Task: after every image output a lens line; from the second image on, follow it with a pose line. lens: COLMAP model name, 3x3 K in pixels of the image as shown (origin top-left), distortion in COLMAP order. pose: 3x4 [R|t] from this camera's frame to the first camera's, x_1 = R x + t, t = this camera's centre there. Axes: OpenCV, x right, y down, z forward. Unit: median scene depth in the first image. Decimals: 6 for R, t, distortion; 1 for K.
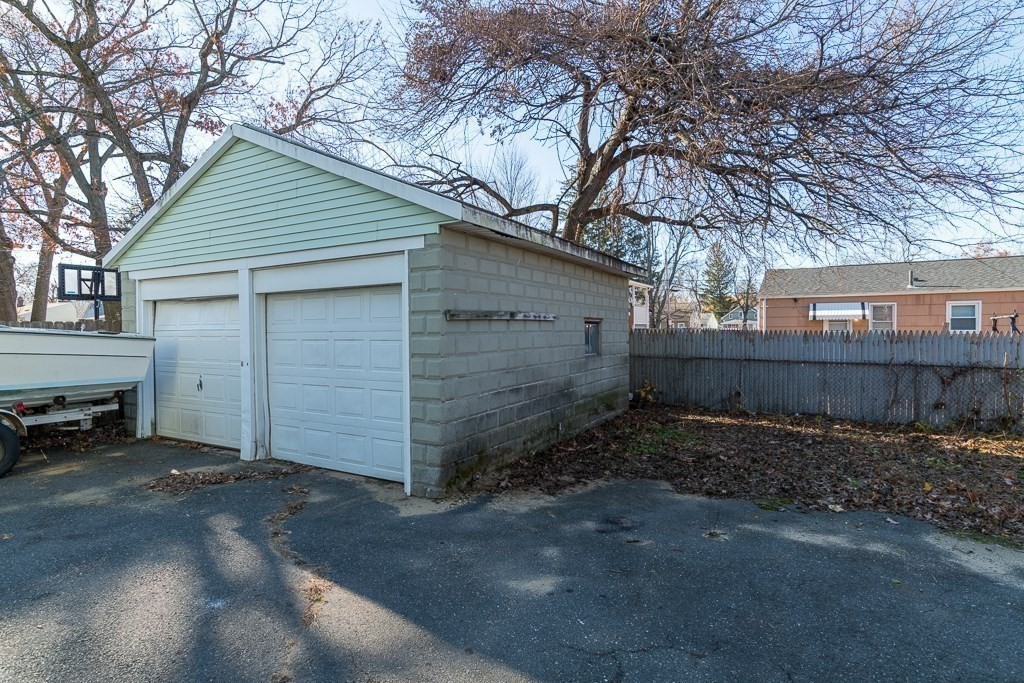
lens RADIAL K [[534.5, 0, 523.0], [0, 534.5, 329.3], [0, 0, 1]] dist [-0.048146, 0.016128]
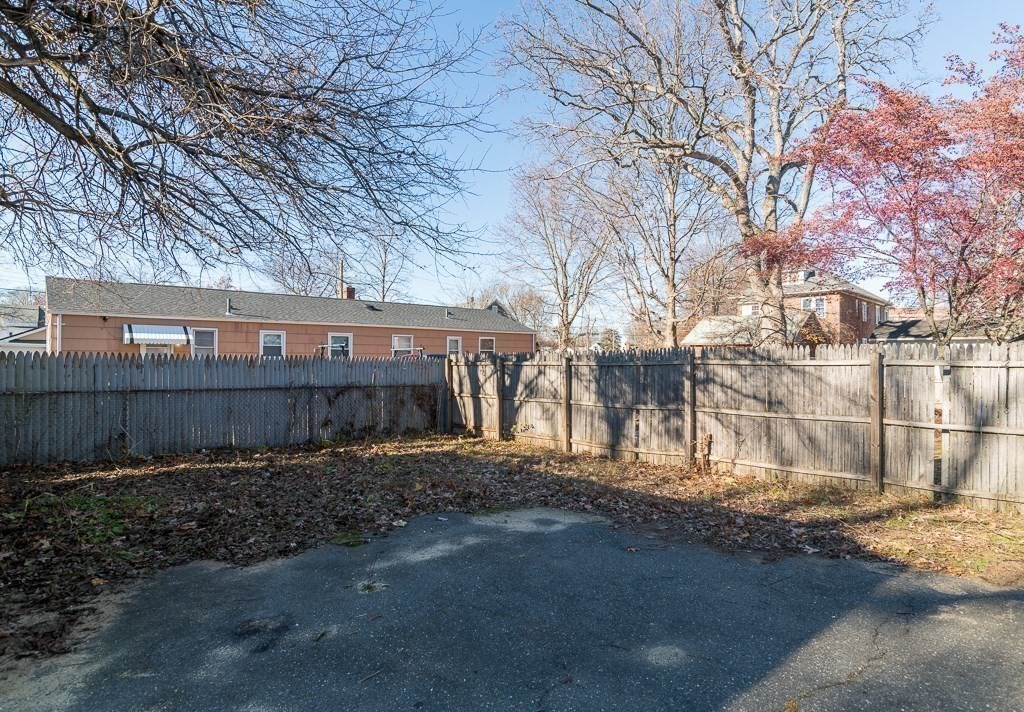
lens RADIAL K [[539.8, 0, 547.1], [0, 539.8, 356.1], [0, 0, 1]] dist [-0.049755, 0.017325]
pose [[0.273350, 0.007671, 0.961884, -0.178994], [-0.007039, 0.999957, -0.005975, 0.006155], [-0.961889, -0.005137, 0.273392, 0.215806]]
